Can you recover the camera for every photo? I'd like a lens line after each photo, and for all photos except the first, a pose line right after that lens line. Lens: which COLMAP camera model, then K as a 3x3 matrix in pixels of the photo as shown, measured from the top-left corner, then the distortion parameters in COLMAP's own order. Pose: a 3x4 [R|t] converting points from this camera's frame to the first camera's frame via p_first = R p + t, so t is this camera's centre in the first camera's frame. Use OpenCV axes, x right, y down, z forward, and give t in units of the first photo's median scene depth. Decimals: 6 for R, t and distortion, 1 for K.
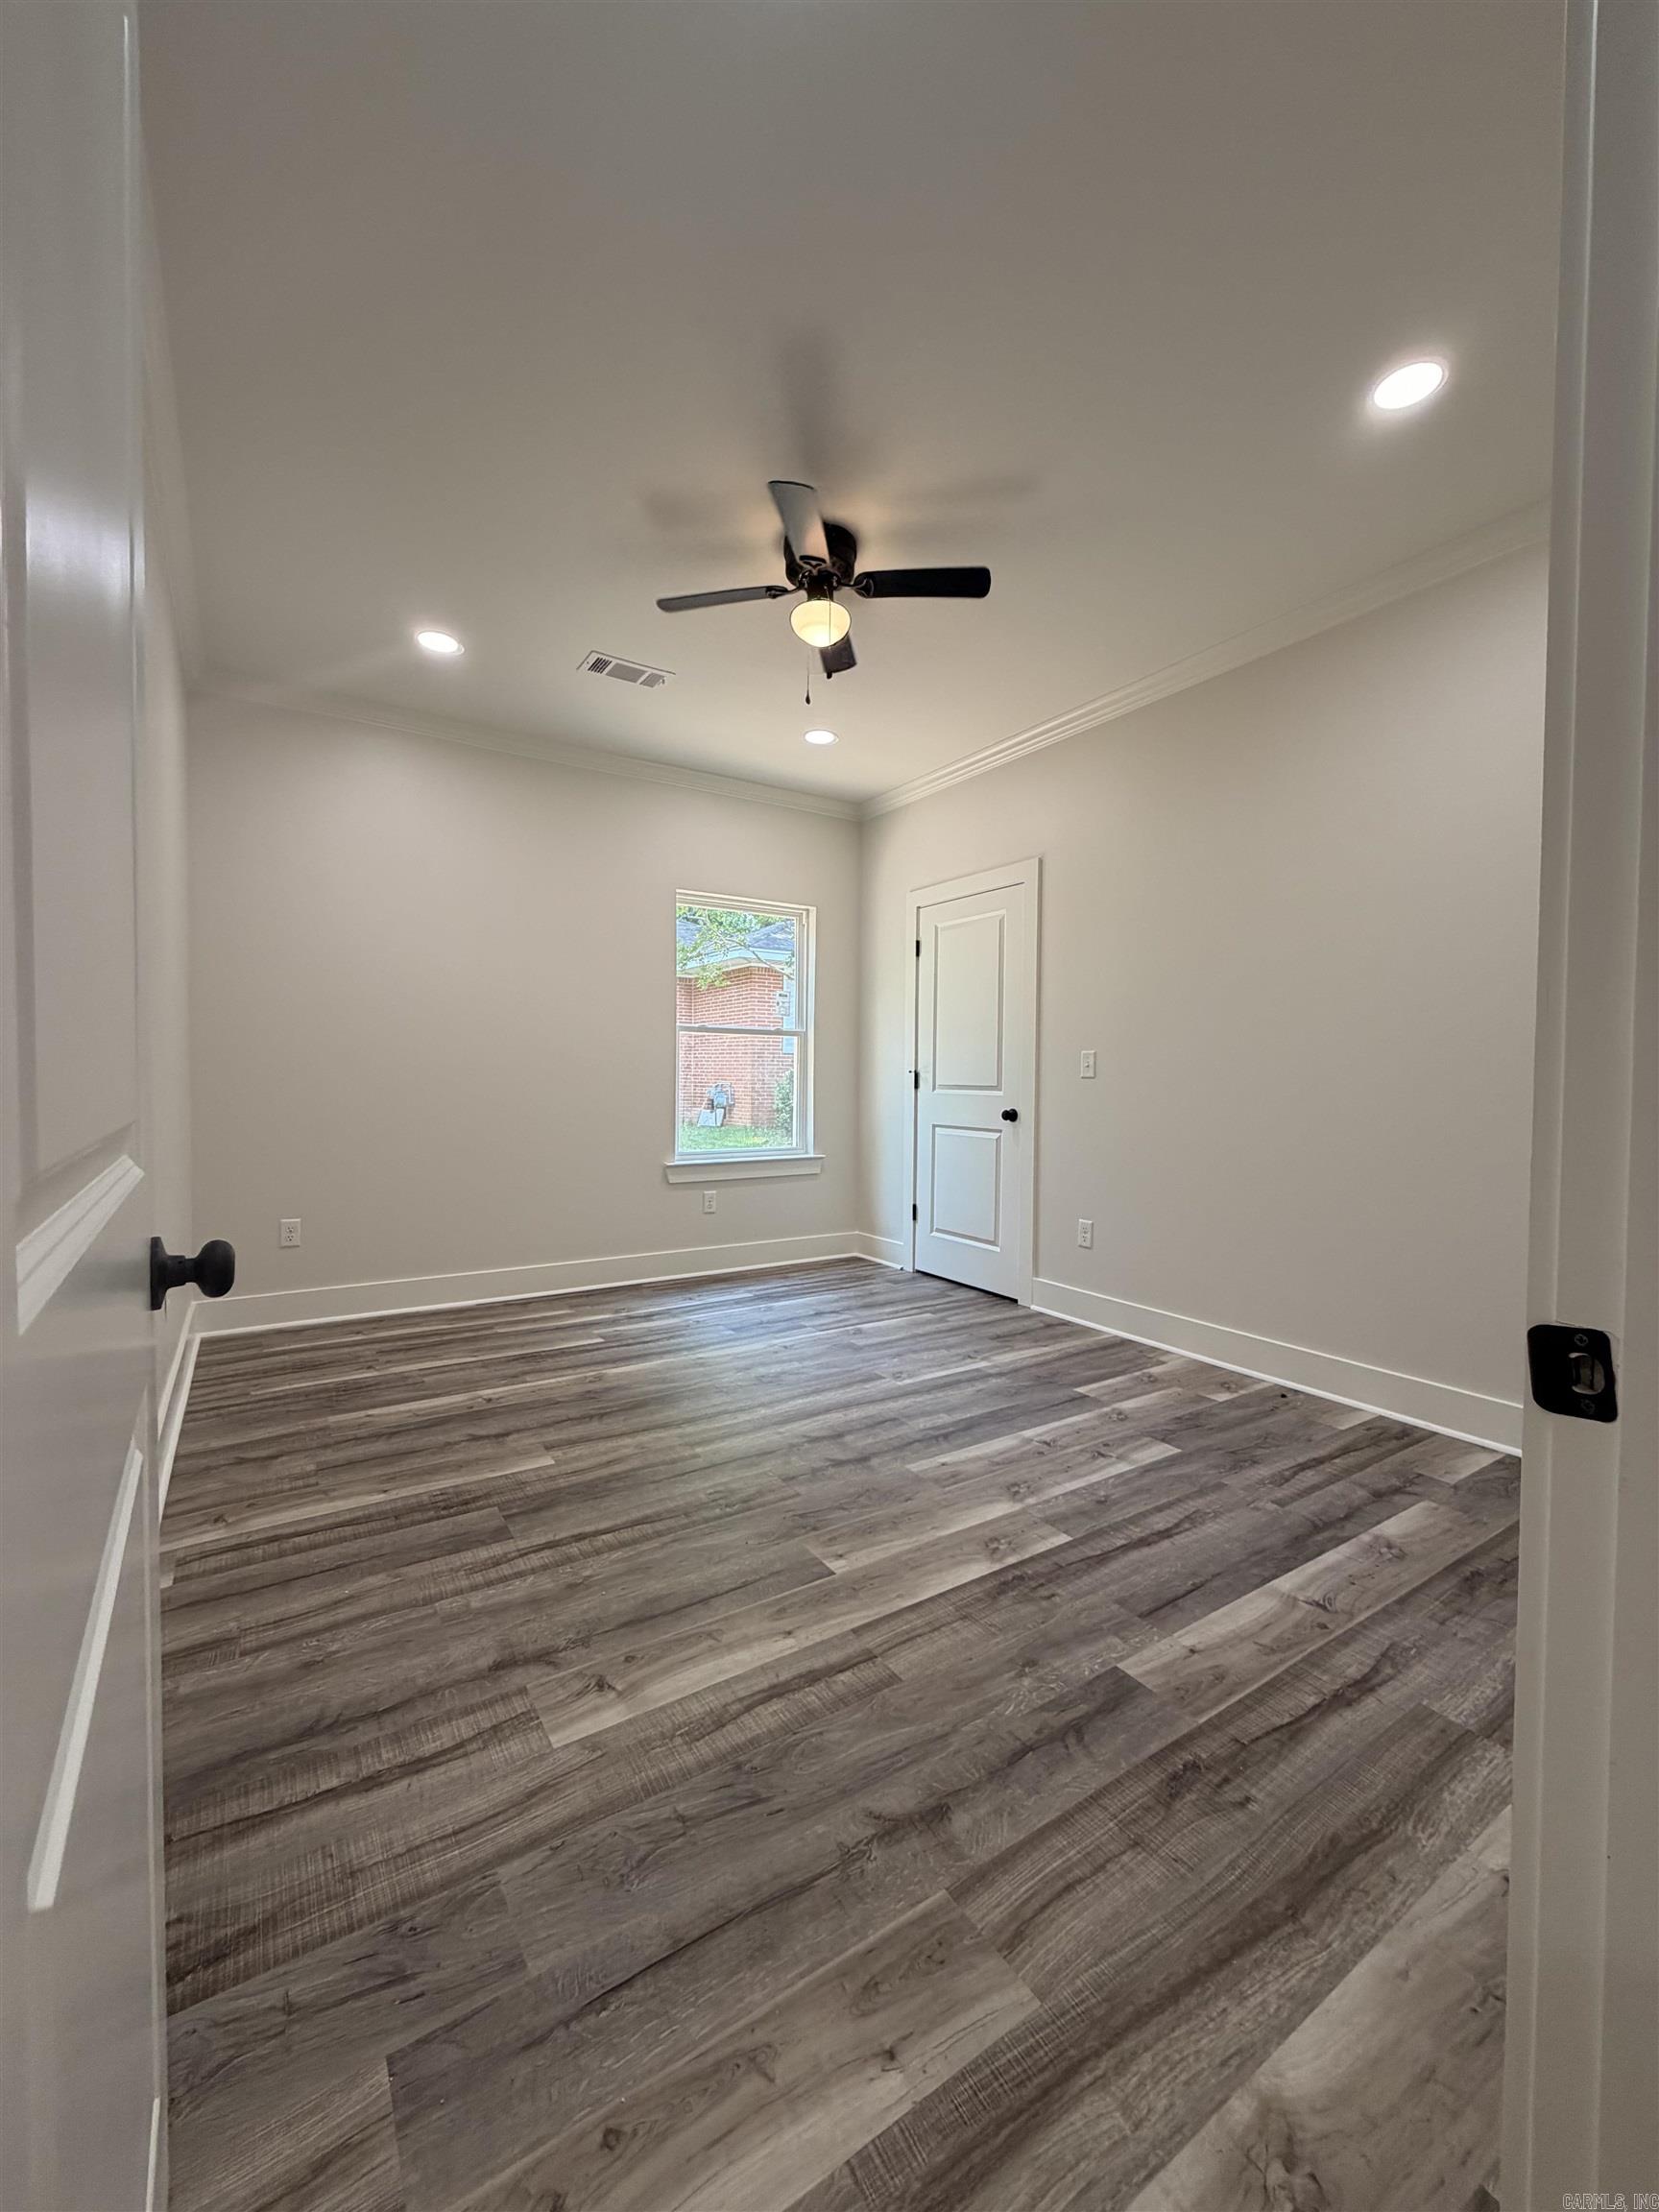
lens RADIAL K [[881.2, 0, 826.4], [0, 881.2, 1092.4], [0, 0, 1]] dist [-0.001996, 0.000177]
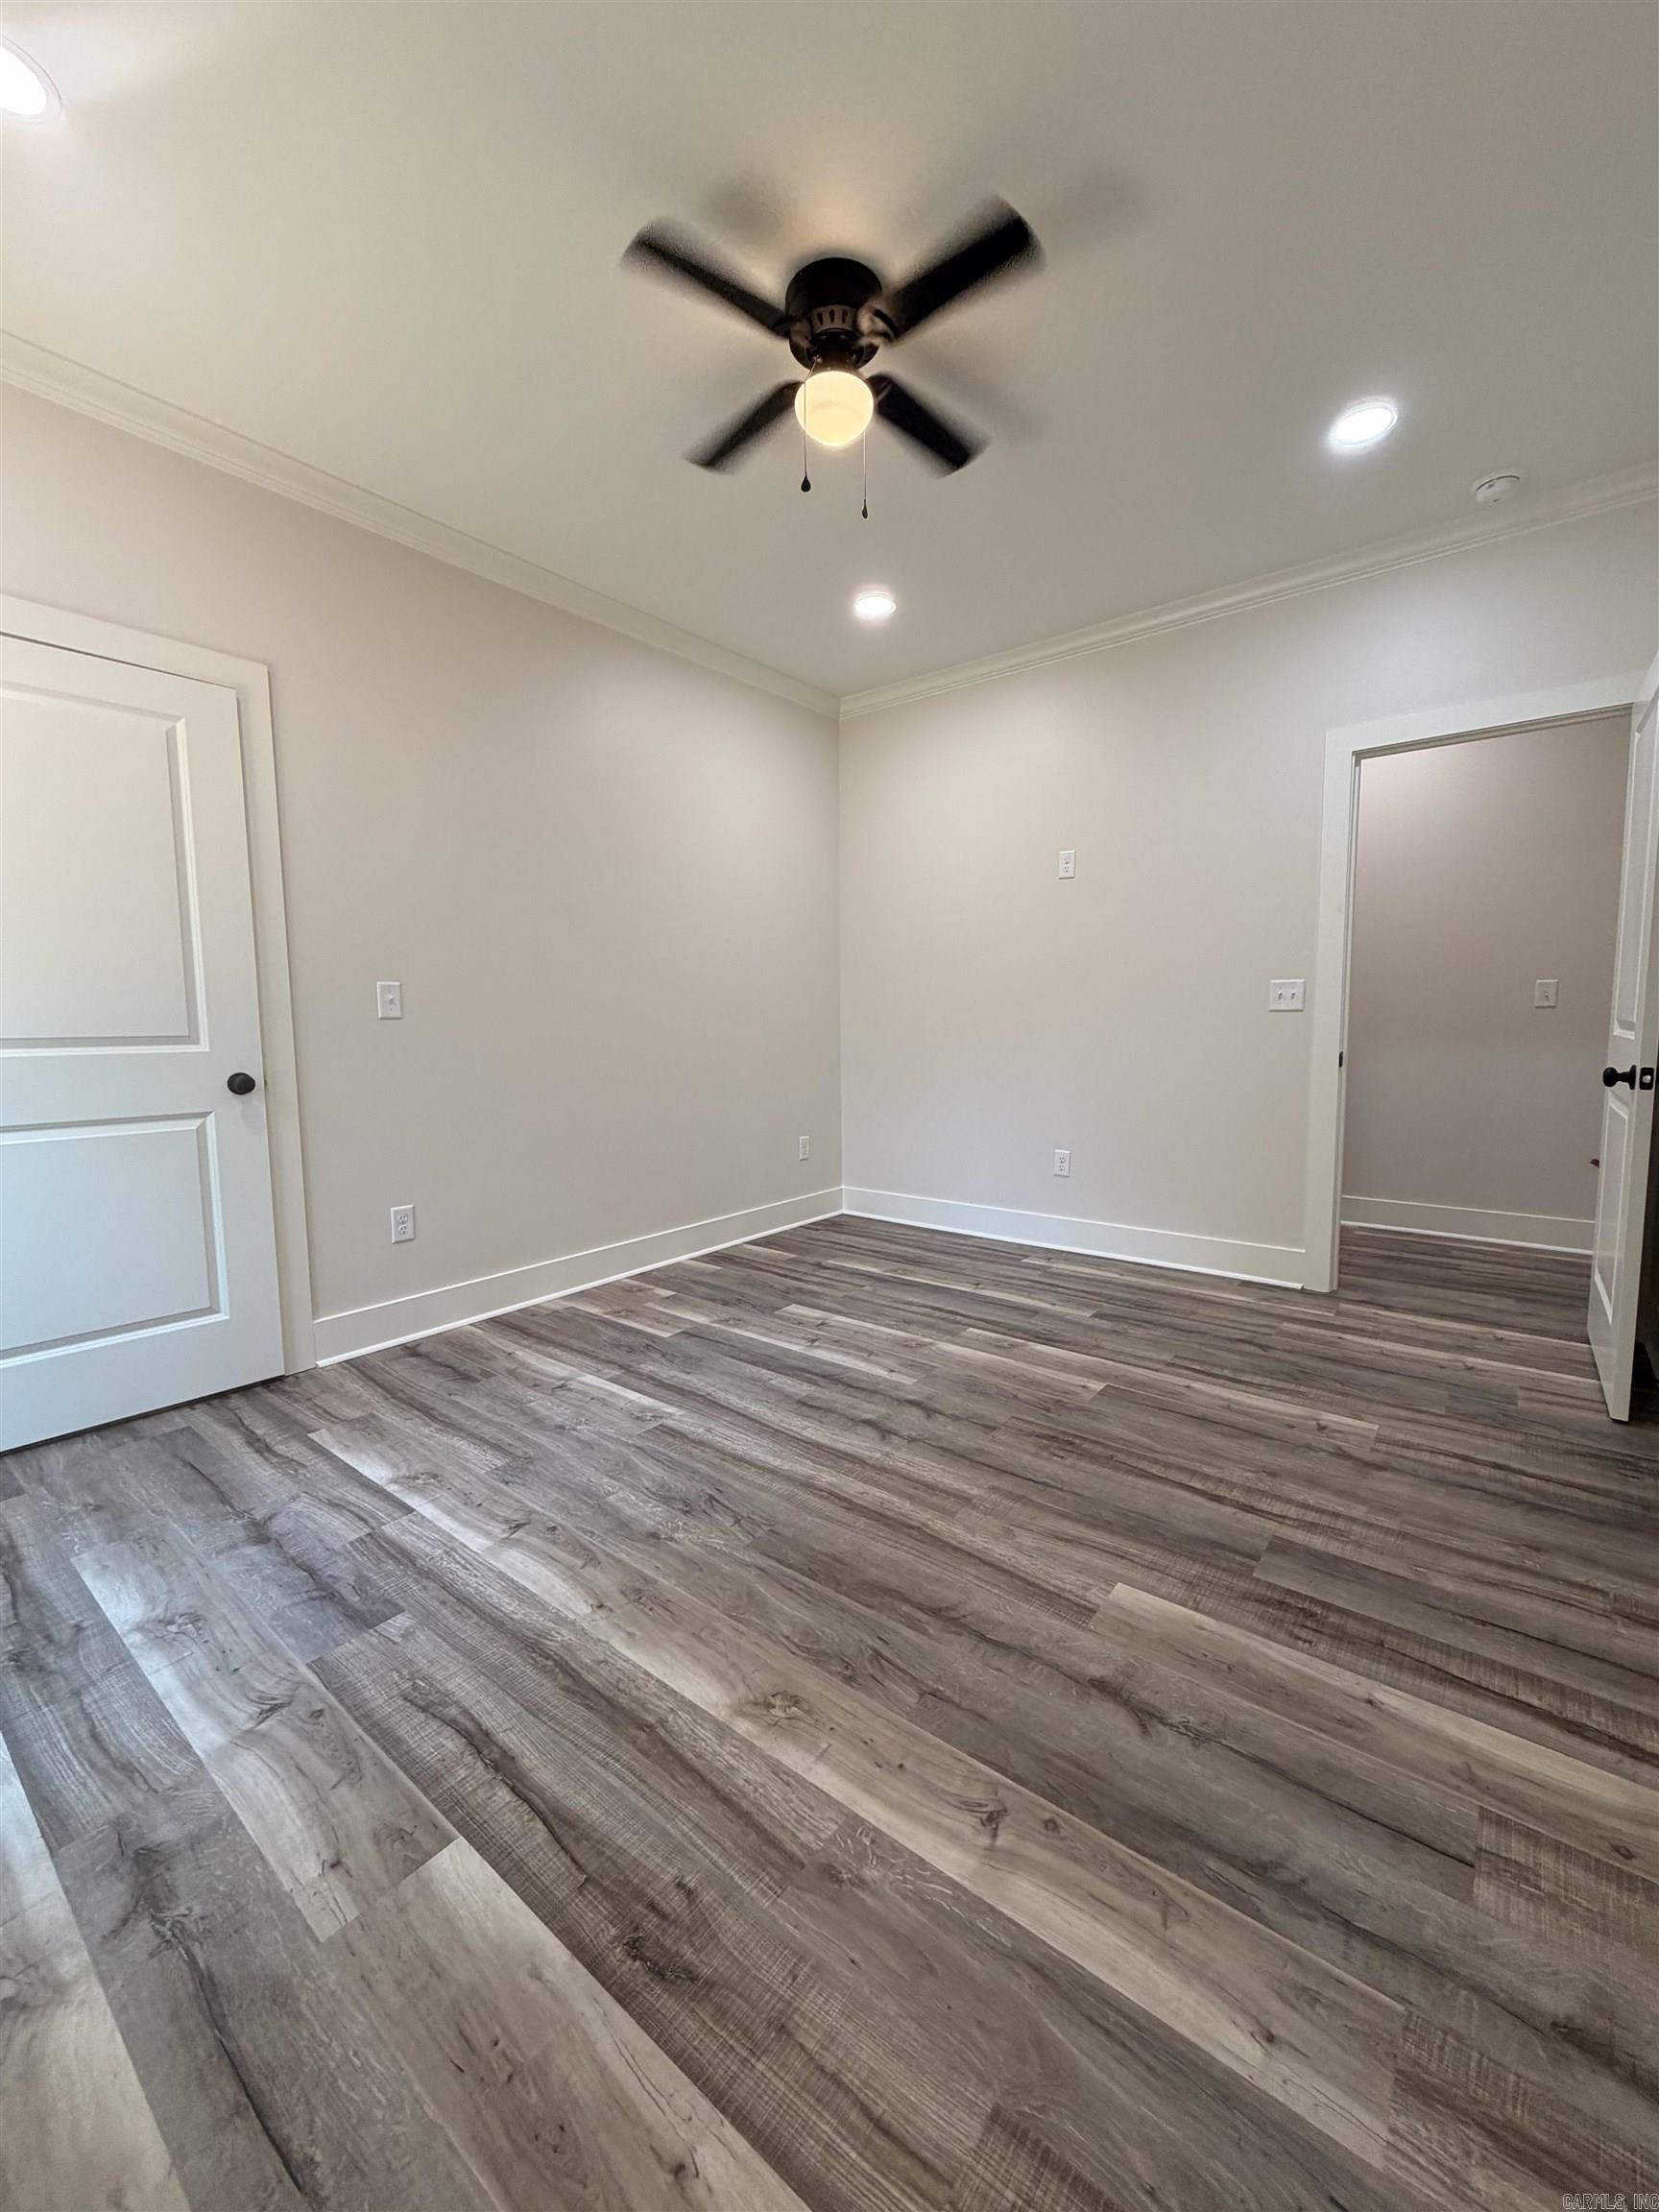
lens RADIAL K [[881.2, 0, 825.9], [0, 881.2, 1107.3], [0, 0, 1]] dist [-0.001996, 0.000177]
pose [[-0.313217, -0.102645, 0.944118, -0.853778], [0.024028, 0.992967, 0.115927, -0.031946], [-0.949378, 0.058995, -0.308548, 1.419442]]
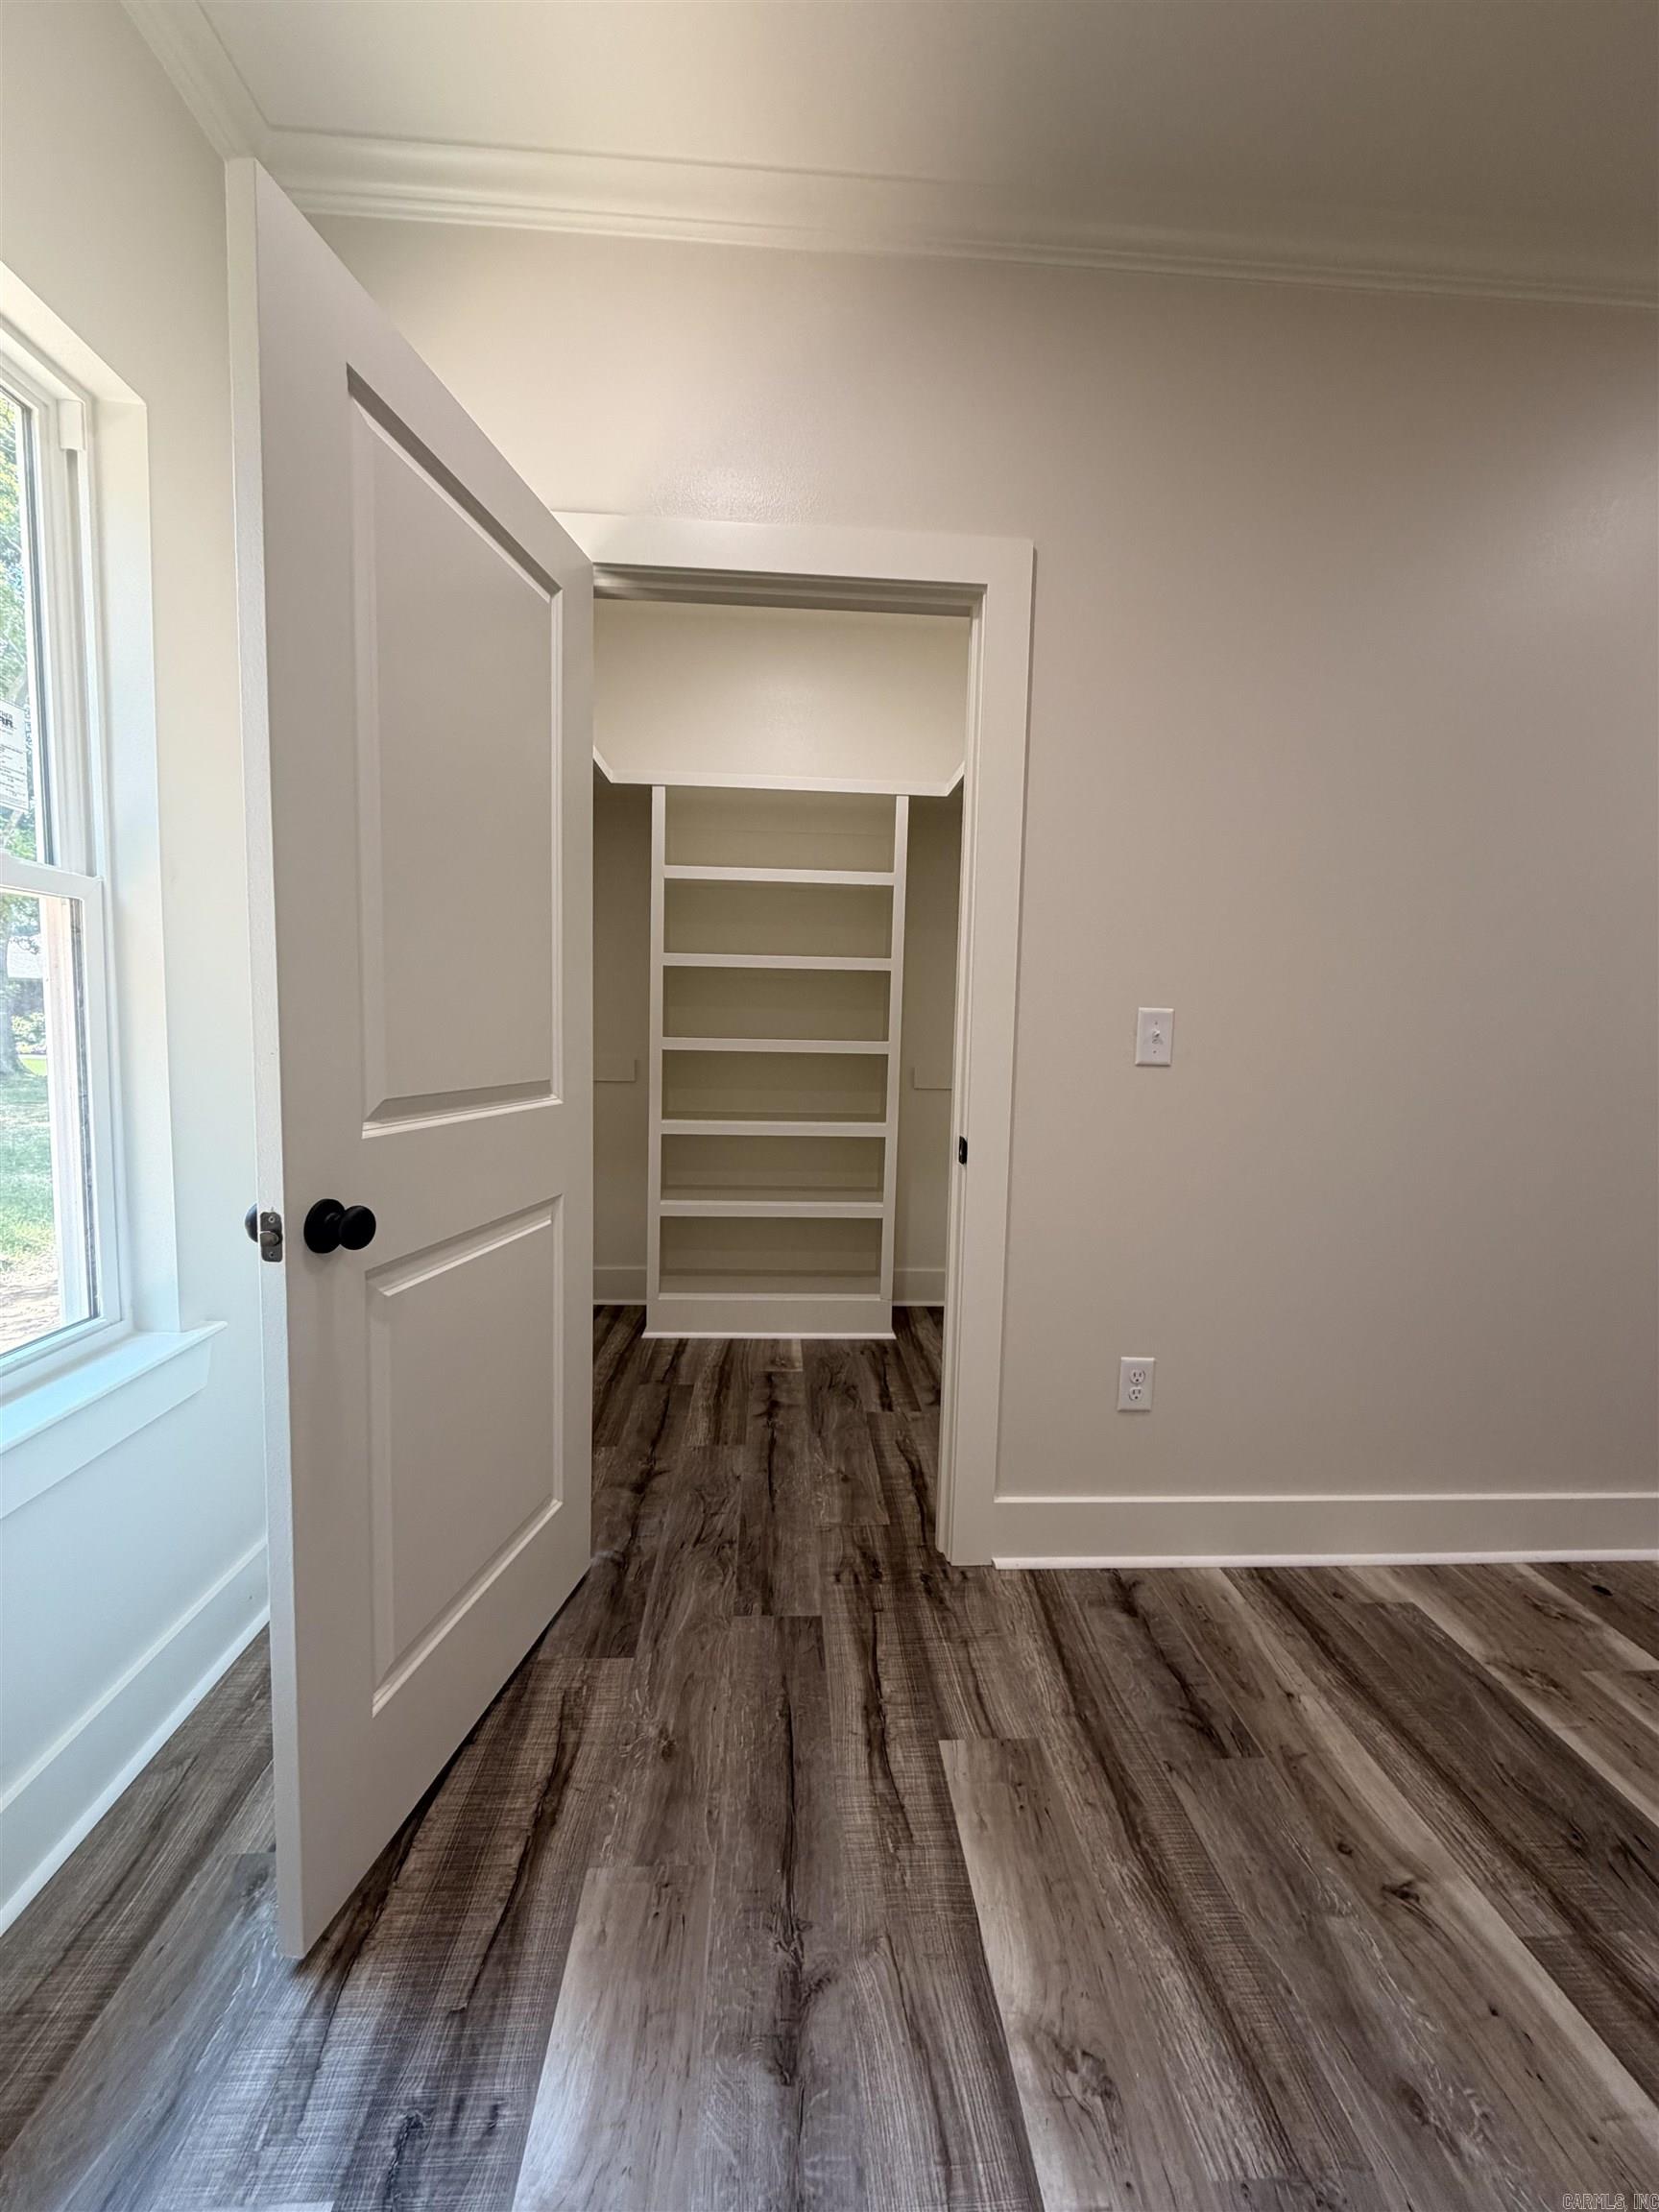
lens RADIAL K [[881.2, 0, 827.5], [0, 881.2, 1101.1], [0, 0, 1]] dist [-0.001996, 0.000177]
pose [[0.495669, -0.073074, 0.865432, -0.325544], [-0.003093, 0.996299, 0.085895, -0.061604], [-0.868506, -0.045252, 0.493609, 1.472906]]
